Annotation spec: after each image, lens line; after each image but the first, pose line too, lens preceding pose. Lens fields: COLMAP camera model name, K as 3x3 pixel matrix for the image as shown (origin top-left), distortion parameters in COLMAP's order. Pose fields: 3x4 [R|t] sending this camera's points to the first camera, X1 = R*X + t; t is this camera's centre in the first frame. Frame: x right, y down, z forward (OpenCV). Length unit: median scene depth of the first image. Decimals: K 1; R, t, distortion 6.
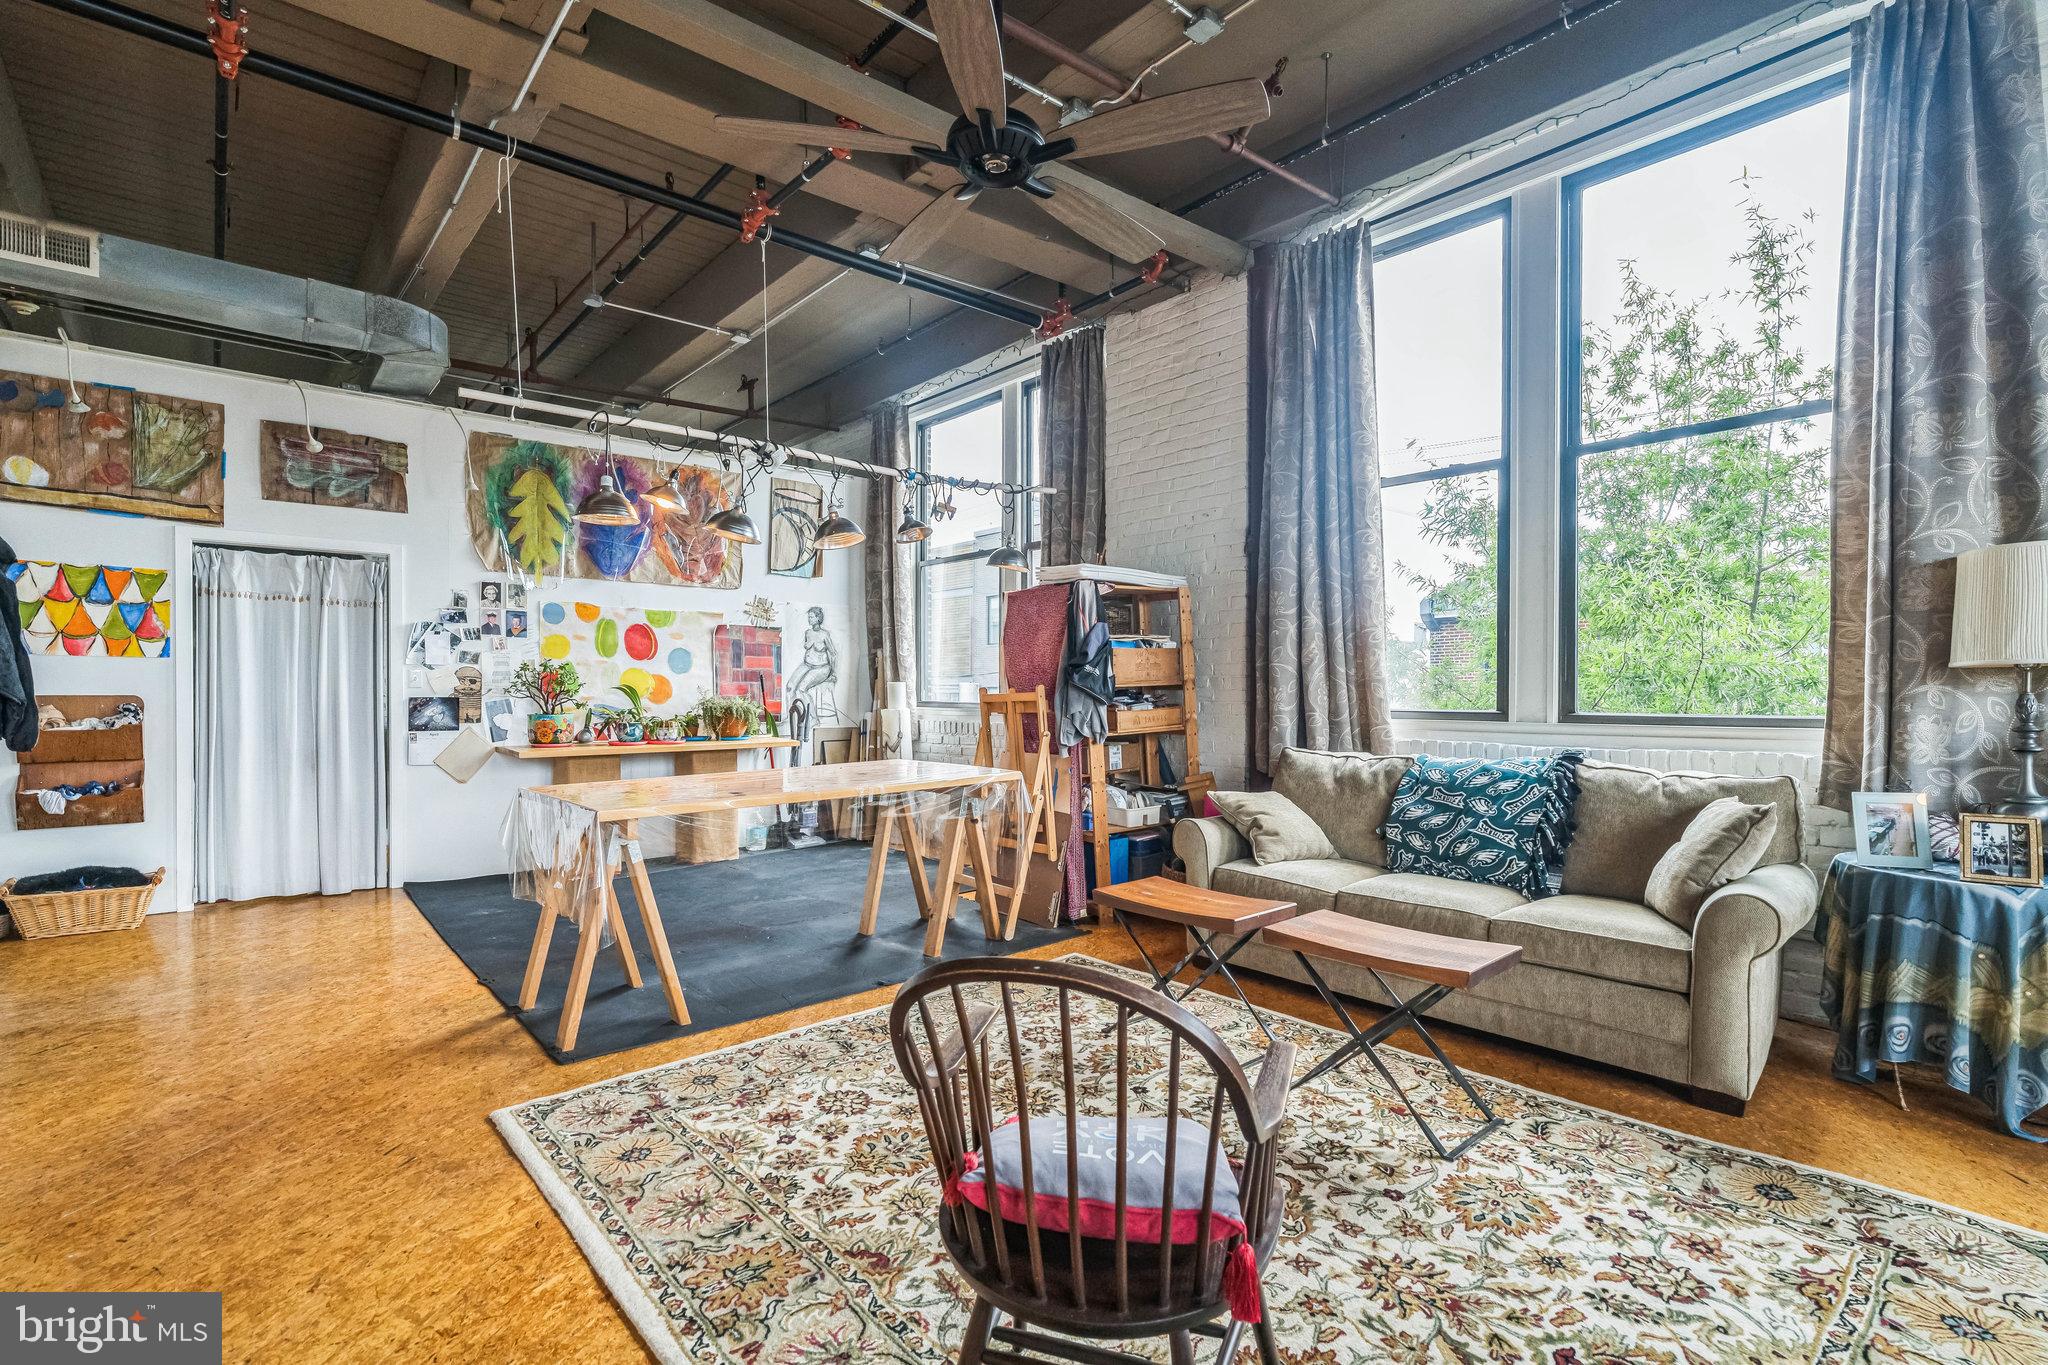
lens RADIAL K [[932.6, 0, 1012.0], [0, 932.6, 695.5], [0, 0, 1]] dist [-0.001591, 0.000557]
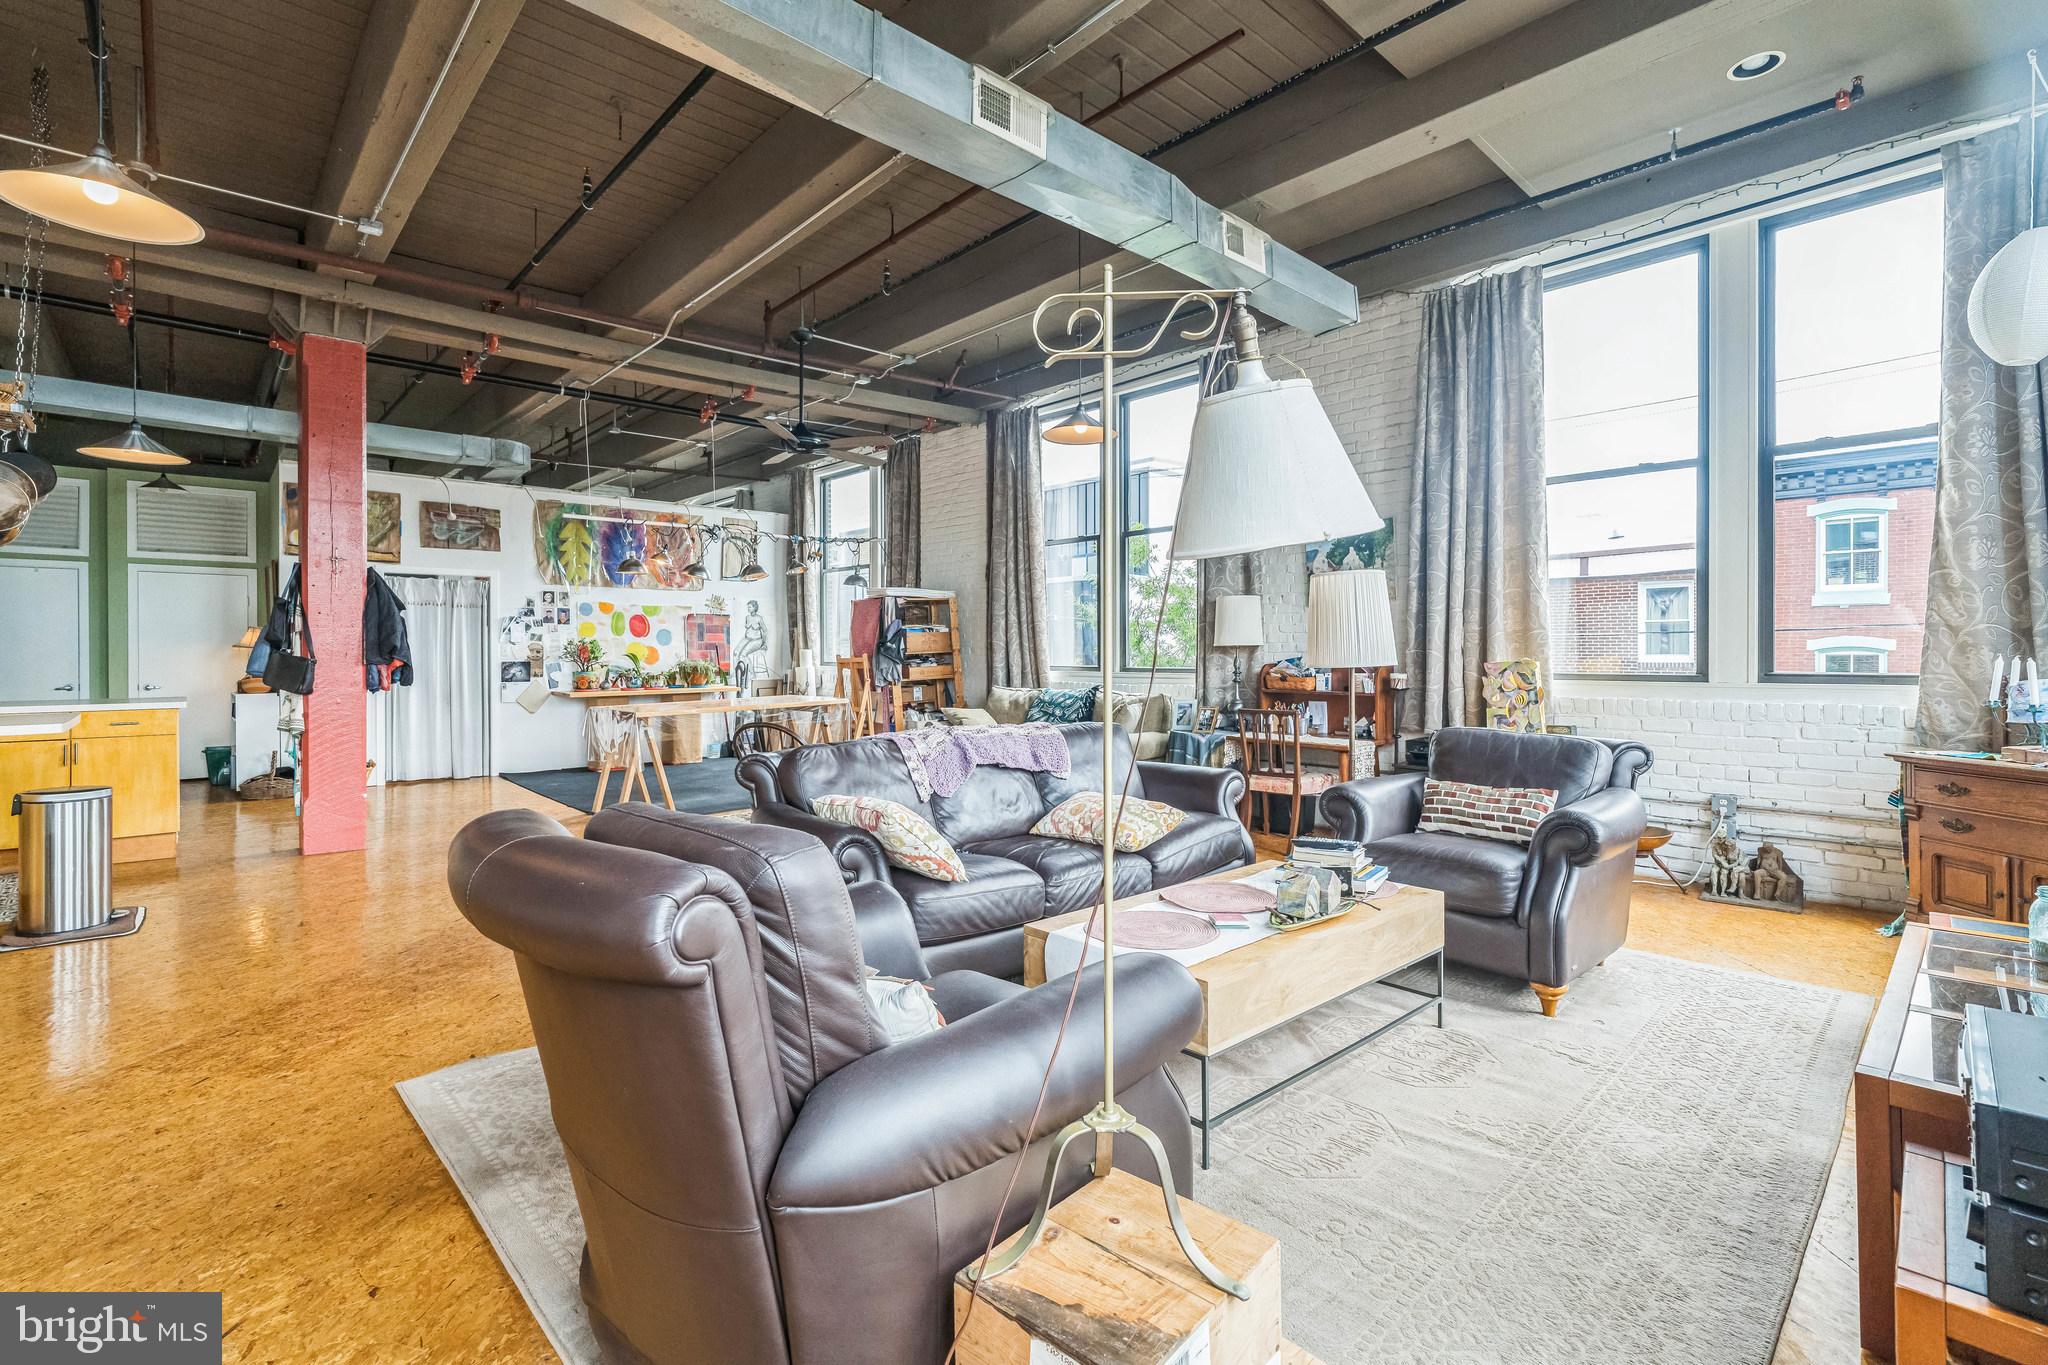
lens RADIAL K [[932.6, 0, 1009.6], [0, 932.6, 650.3], [0, 0, 1]] dist [-0.001591, 0.000557]
pose [[0.999635, -0.005553, 0.026448, 0.213340], [0.005644, 0.999978, -0.003384, -0.007679], [-0.026429, 0.003532, 0.999644, -0.679180]]
